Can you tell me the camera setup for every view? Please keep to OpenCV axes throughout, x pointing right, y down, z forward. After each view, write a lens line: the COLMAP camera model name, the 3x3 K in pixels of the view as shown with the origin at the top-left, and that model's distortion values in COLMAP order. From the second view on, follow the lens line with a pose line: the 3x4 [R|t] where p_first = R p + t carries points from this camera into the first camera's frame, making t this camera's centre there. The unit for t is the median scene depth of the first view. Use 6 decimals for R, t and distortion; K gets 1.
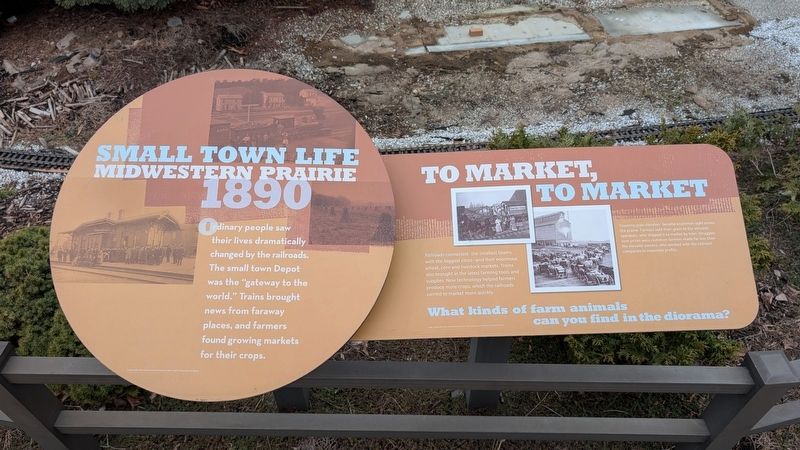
lens RADIAL K [[586.2, 0, 402.1], [0, 586.2, 225.0], [0, 0, 1]] dist [0.008424, -0.008366]
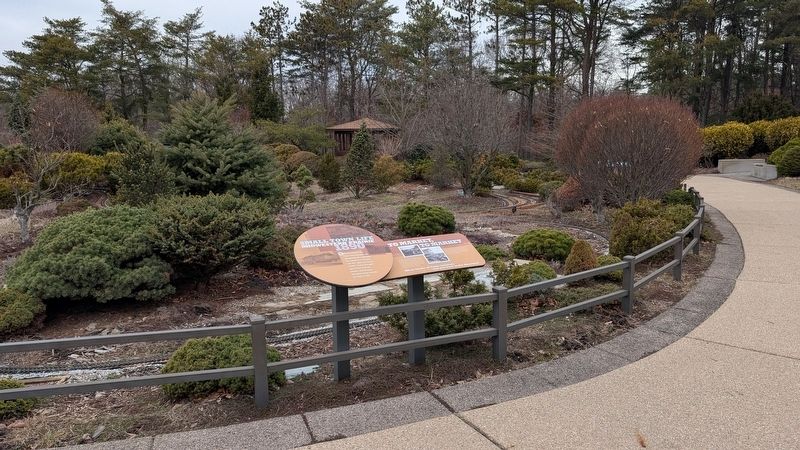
lens RADIAL K [[586.2, 0, 399.3], [0, 586.2, 225.2], [0, 0, 1]] dist [0.008424, -0.008366]
pose [[0.904784, -0.066560, 0.420638, -1.361821], [0.313641, 0.772303, -0.552429, 1.763630], [-0.288090, 0.631758, 0.719643, -1.581313]]
